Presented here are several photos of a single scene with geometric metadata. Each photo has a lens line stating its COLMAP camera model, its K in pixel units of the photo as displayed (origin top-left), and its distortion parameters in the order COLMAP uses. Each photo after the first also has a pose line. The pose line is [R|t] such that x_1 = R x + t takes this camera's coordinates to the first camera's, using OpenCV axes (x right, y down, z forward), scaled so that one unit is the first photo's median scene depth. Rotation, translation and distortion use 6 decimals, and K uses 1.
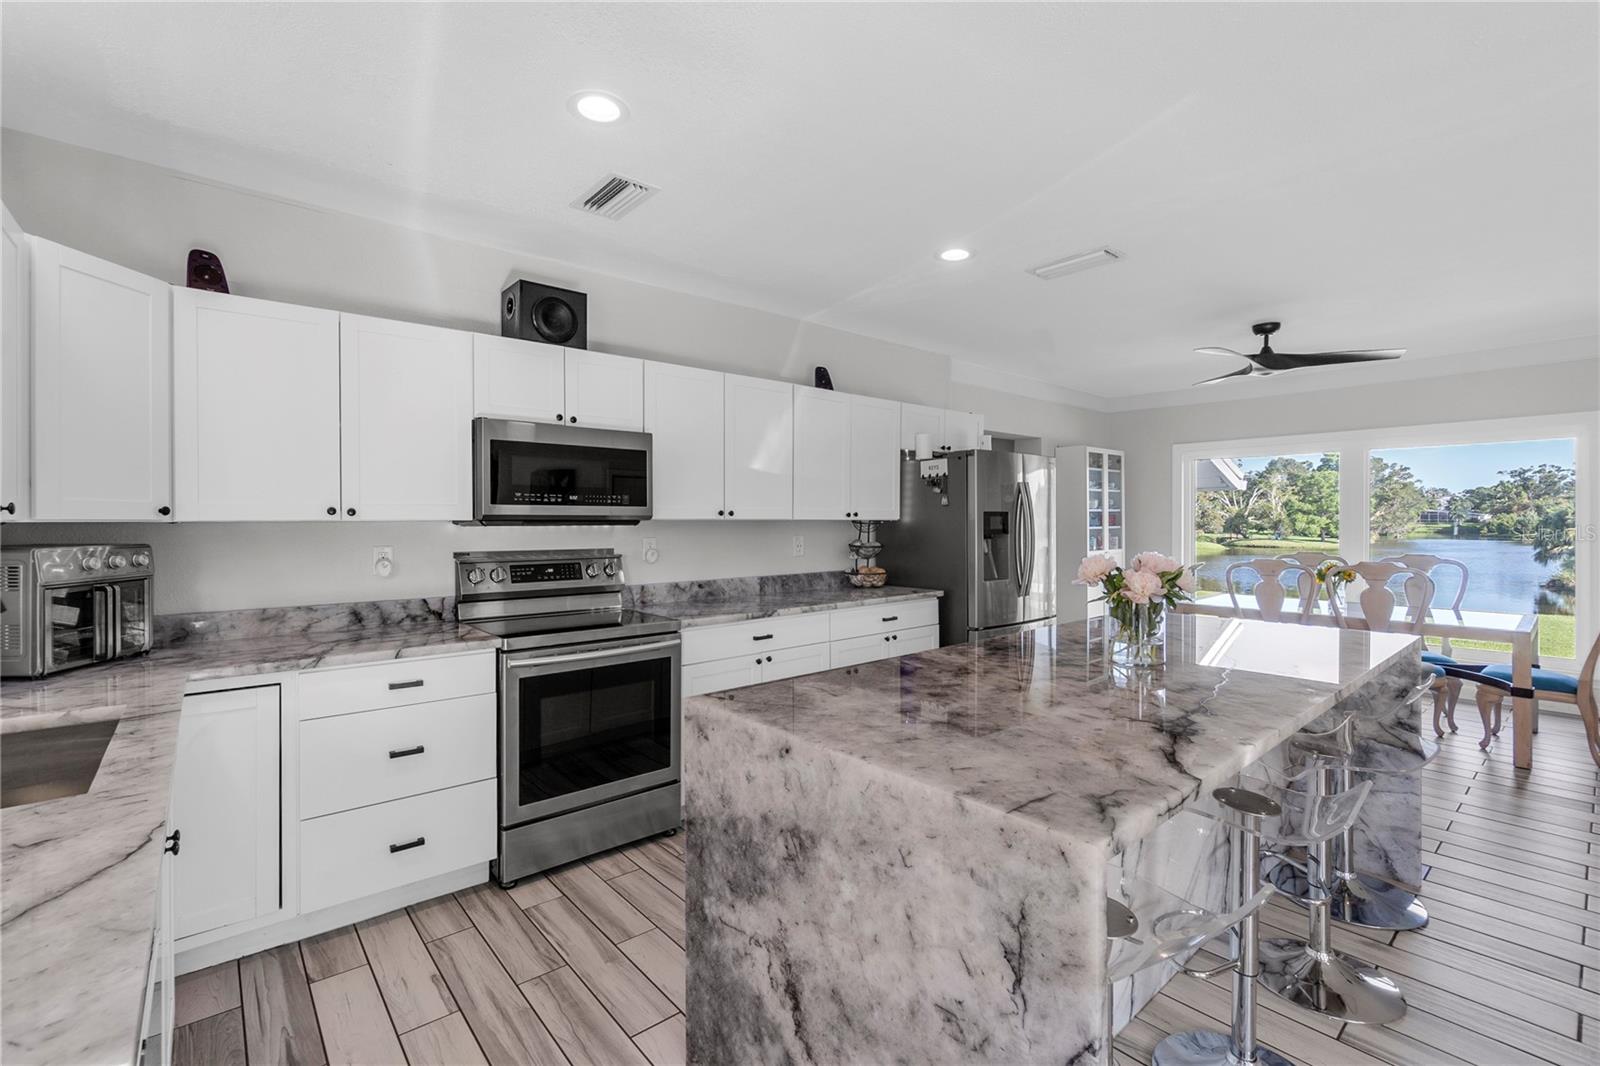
lens RADIAL K [[711.6, 0, 806.0], [0, 711.6, 525.1], [0, 0, 1]] dist [-0.000975, 0.000523]
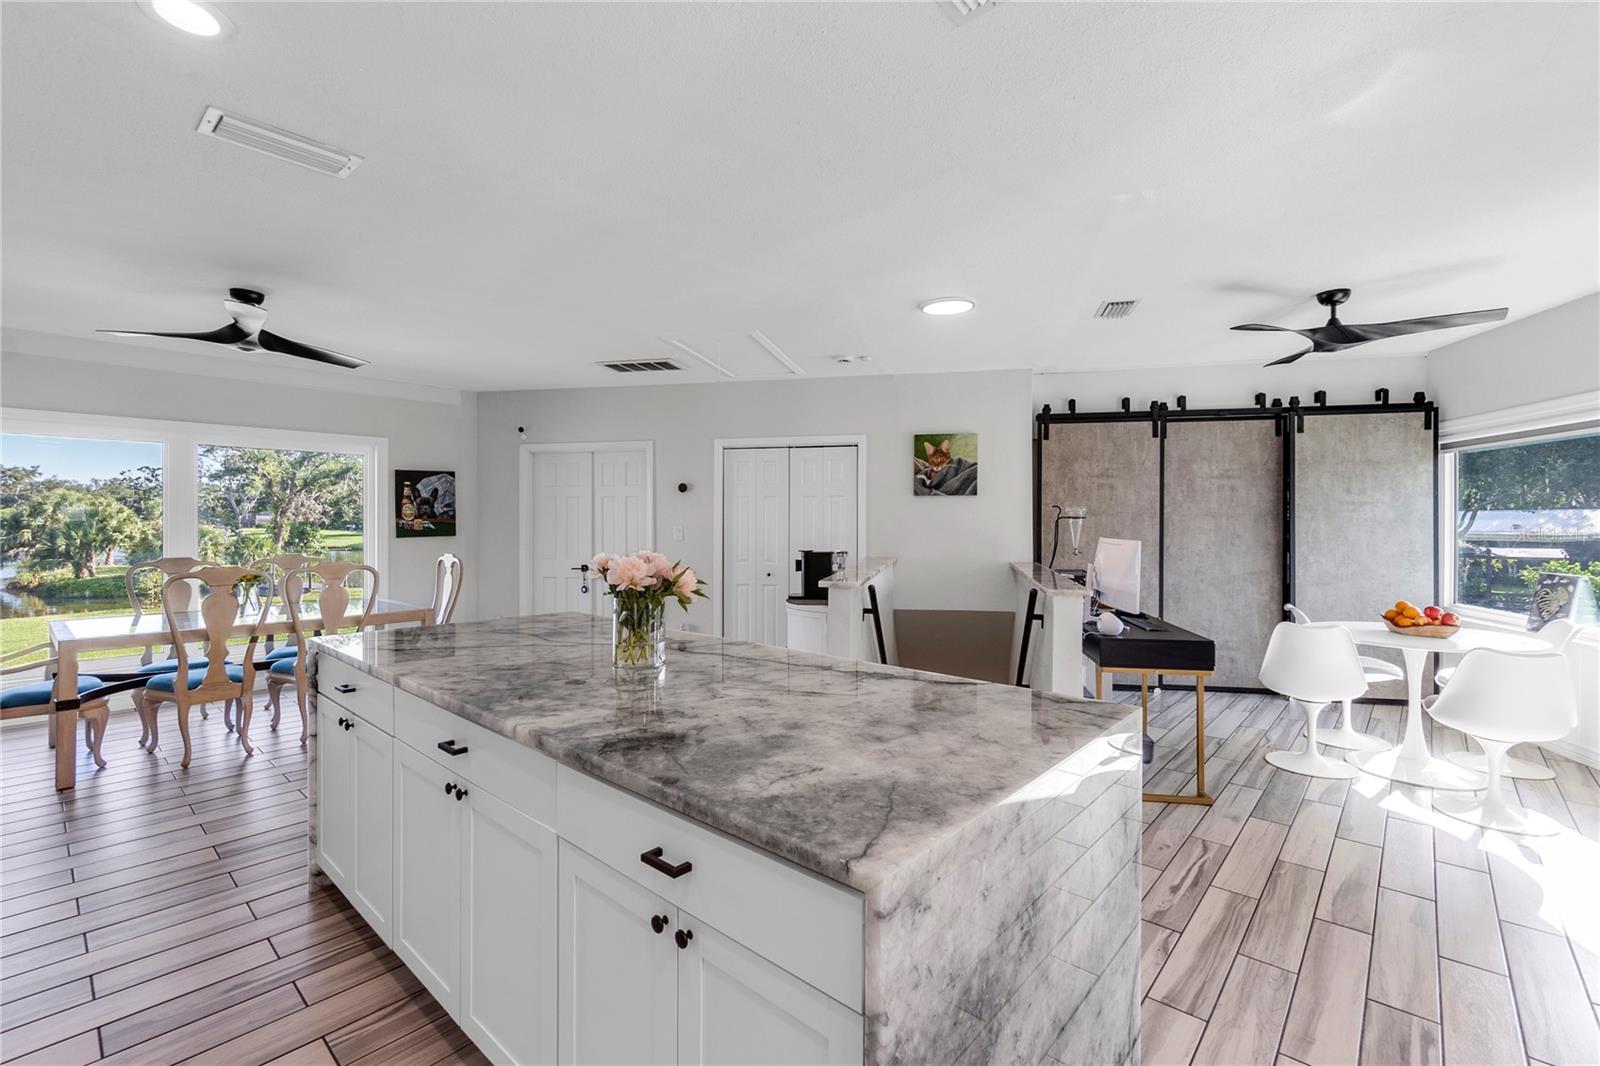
lens RADIAL K [[711.6, 0, 751.8], [0, 711.6, 513.6], [0, 0, 1]] dist [-0.000975, 0.000523]
pose [[-0.110623, 0.009666, 0.993815, -0.735515], [0.008919, 0.999922, -0.008733, -0.008786], [-0.993822, 0.007898, -0.110700, 1.285042]]
